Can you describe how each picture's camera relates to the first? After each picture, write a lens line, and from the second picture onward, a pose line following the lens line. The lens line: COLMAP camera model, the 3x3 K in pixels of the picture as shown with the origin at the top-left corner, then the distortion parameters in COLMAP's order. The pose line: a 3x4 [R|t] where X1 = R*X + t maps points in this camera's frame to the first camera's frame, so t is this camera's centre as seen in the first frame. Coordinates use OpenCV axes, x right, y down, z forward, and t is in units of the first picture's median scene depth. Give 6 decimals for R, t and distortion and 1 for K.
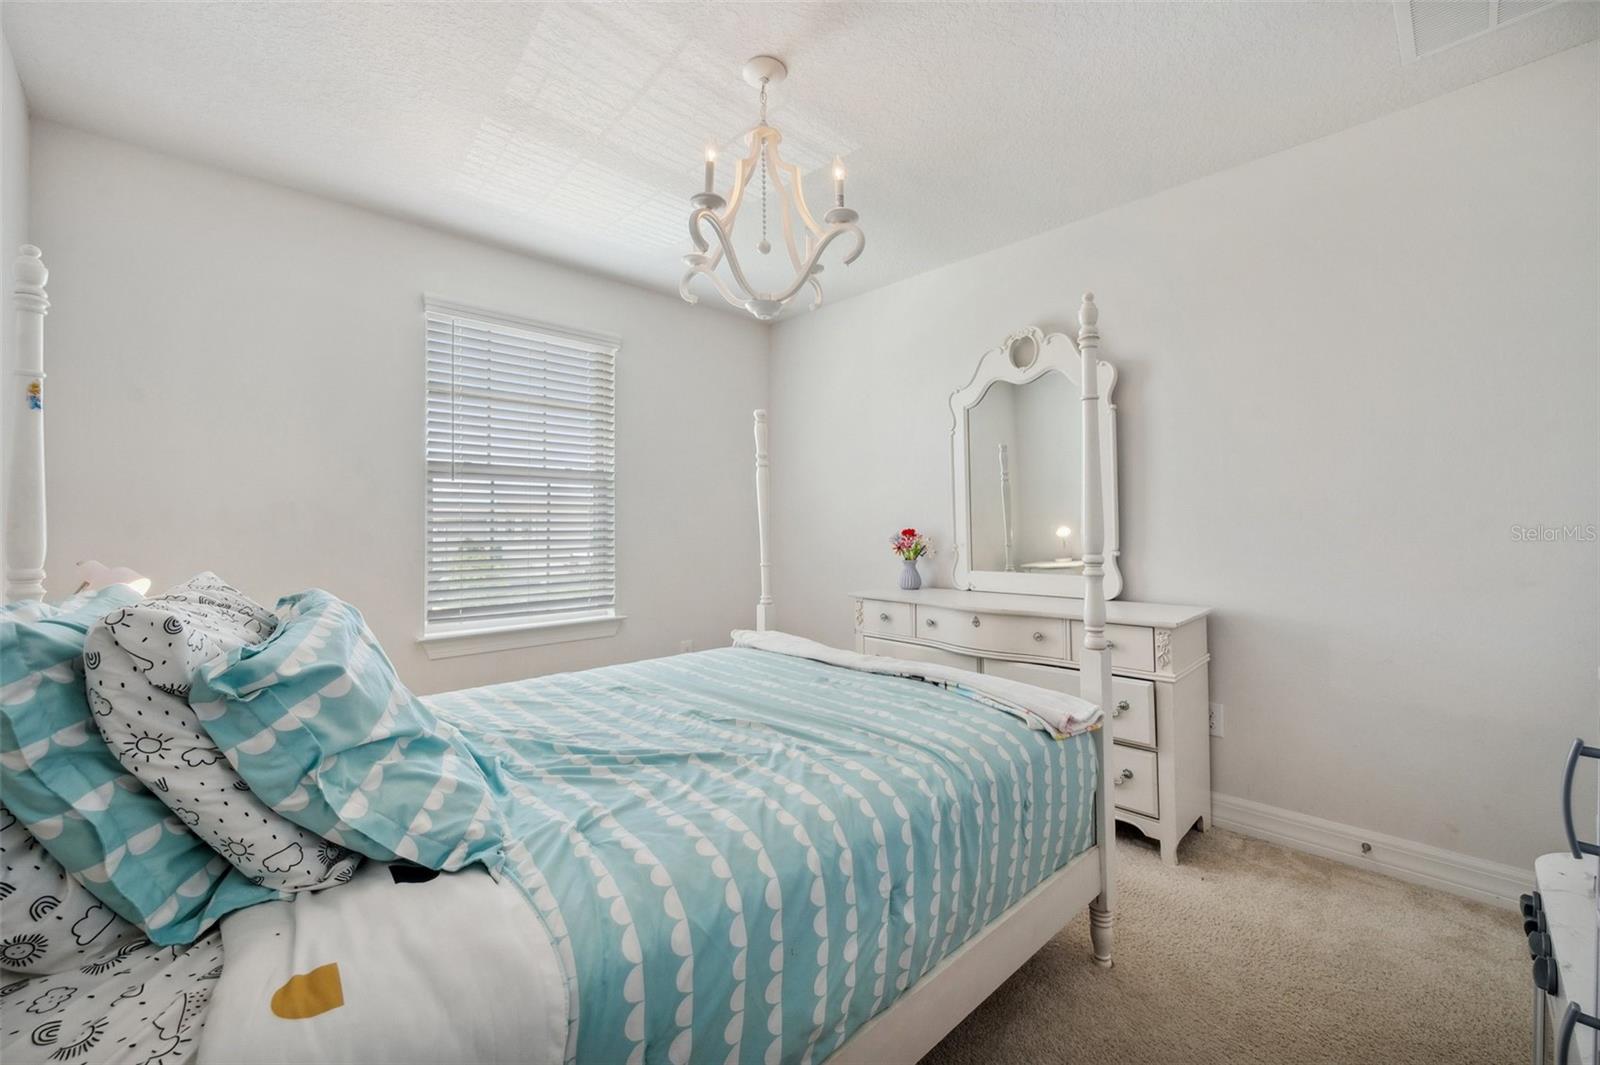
lens RADIAL K [[632.0, 0, 803.9], [0, 632.0, 526.2], [0, 0, 1]] dist [0.000672, -0.000240]
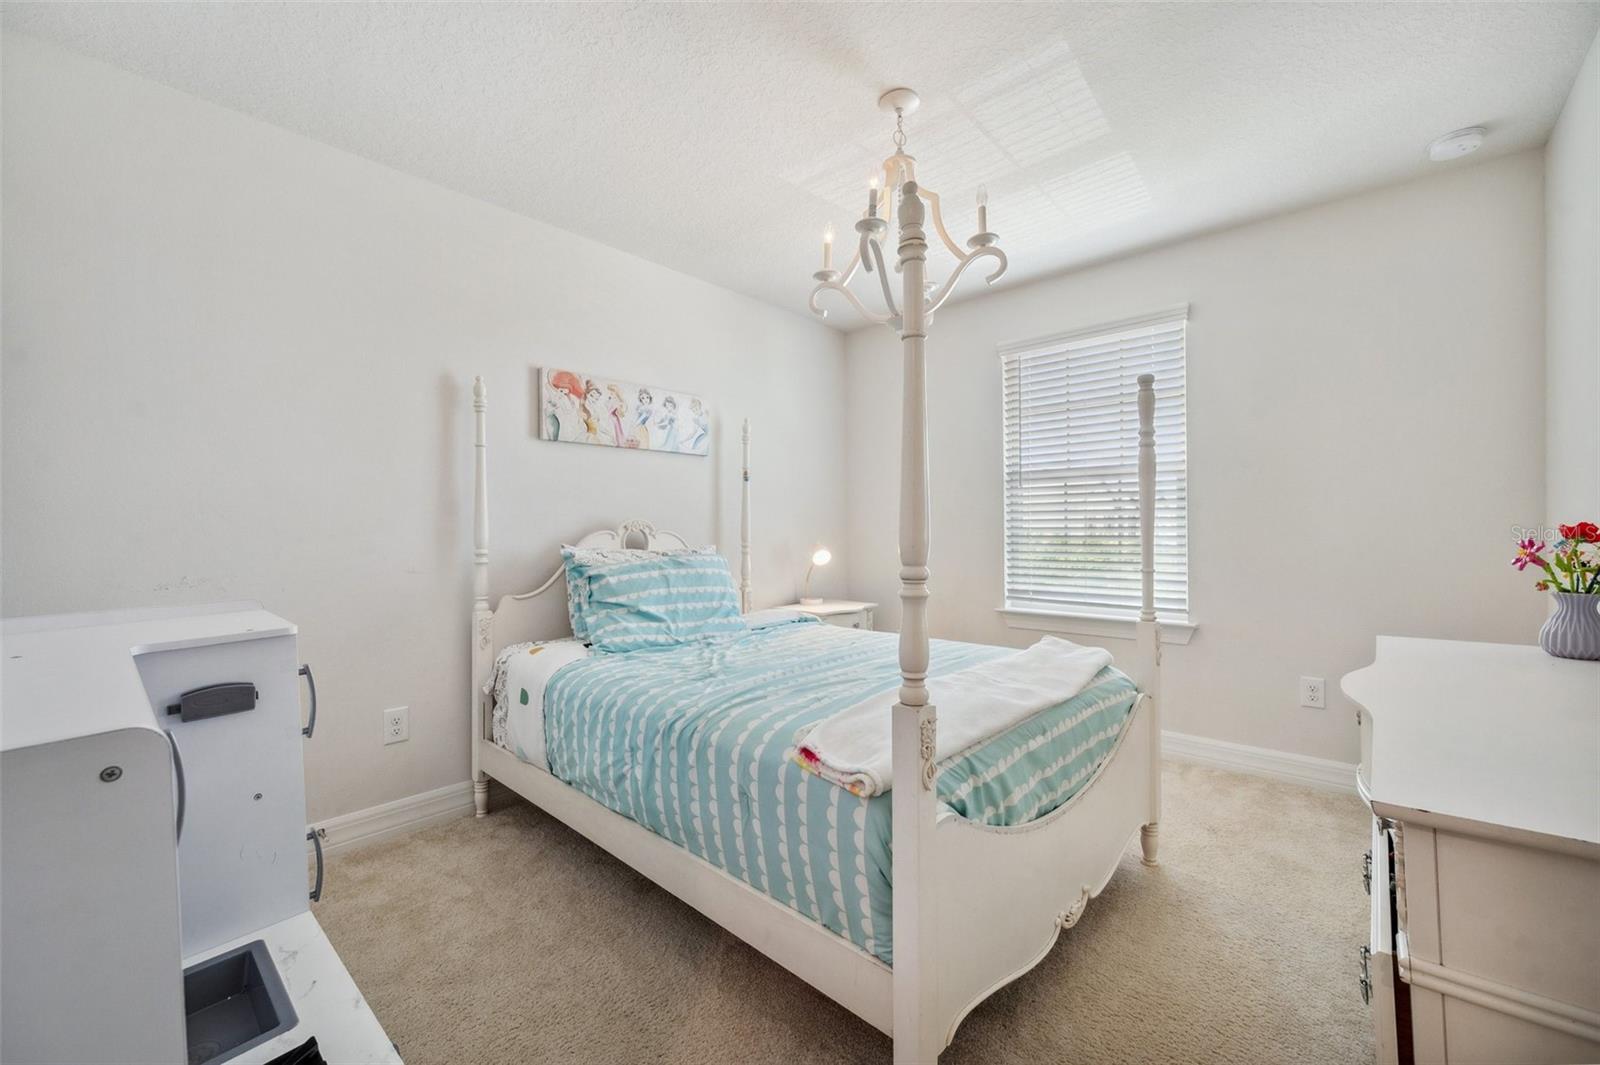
lens RADIAL K [[632.0, 0, 803.9], [0, 632.0, 526.2], [0, 0, 1]] dist [0.000672, -0.000240]
pose [[0.078935, 0.000784, -0.996879, 0.608186], [0.011397, 0.999934, 0.001688, -0.000160], [0.996815, -0.011495, 0.078921, 0.452927]]
